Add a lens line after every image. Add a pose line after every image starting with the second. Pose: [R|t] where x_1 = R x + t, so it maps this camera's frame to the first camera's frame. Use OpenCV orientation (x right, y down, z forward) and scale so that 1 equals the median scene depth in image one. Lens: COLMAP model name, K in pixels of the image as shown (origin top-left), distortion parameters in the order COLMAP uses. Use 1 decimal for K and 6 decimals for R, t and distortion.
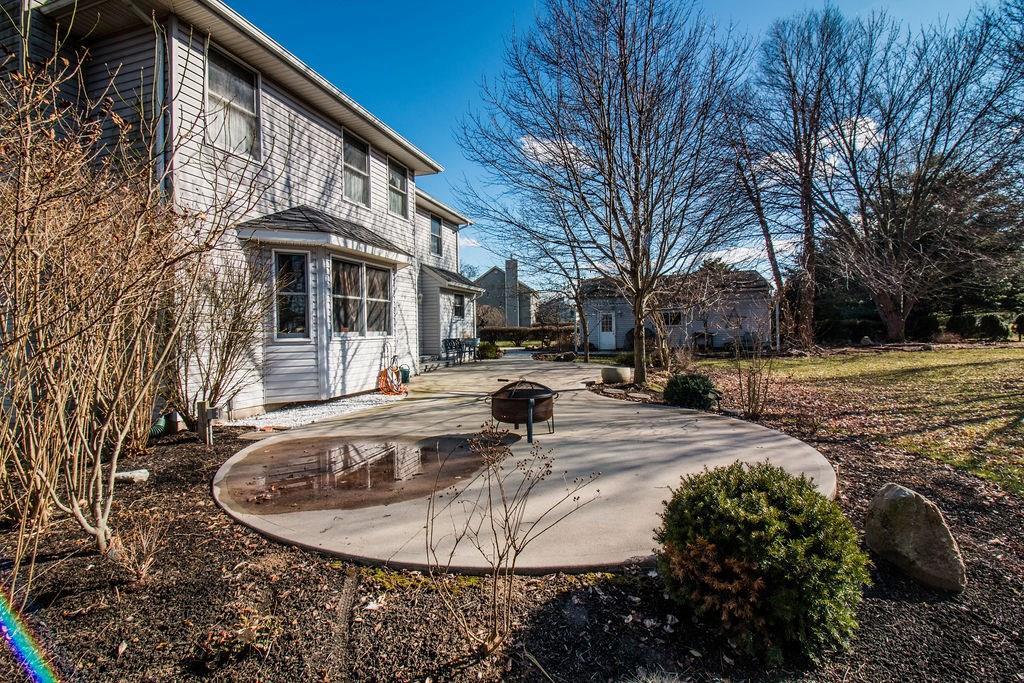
lens RADIAL K [[465.8, 0, 514.2], [0, 465.8, 336.3], [0, 0, 1]] dist [-0.013338, -0.001142]
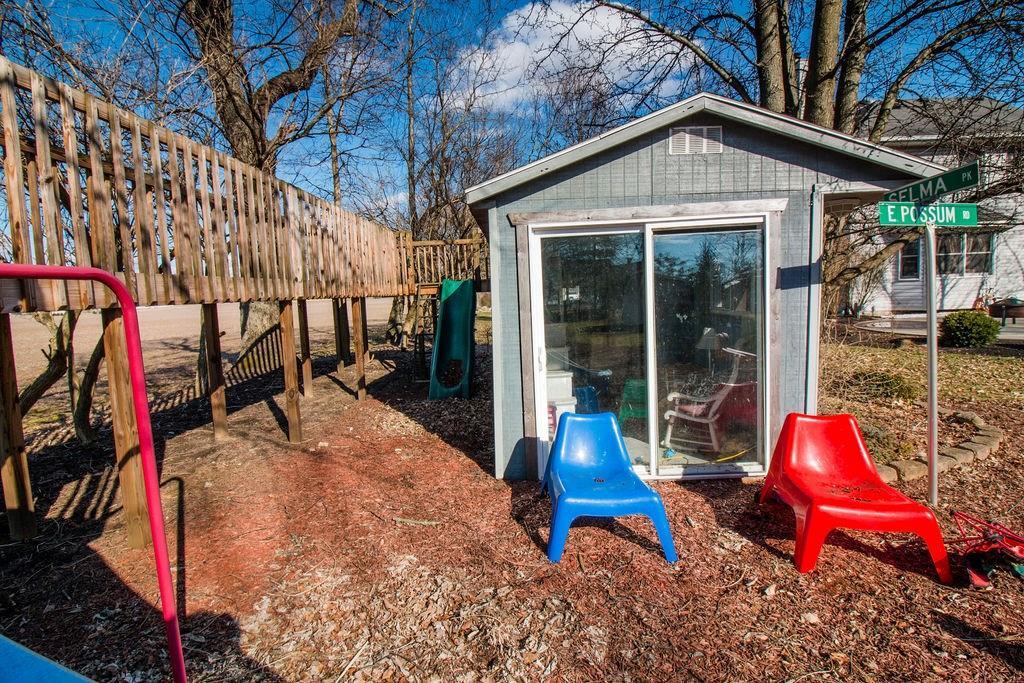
lens RADIAL K [[465.8, 0, 514.2], [0, 465.8, 336.3], [0, 0, 1]] dist [-0.013338, -0.001142]
pose [[0.285422, 0.079117, -0.955131, 0.870105], [0.039055, 0.994799, 0.094074, -0.004461], [0.957606, -0.064154, 0.280848, -1.095622]]
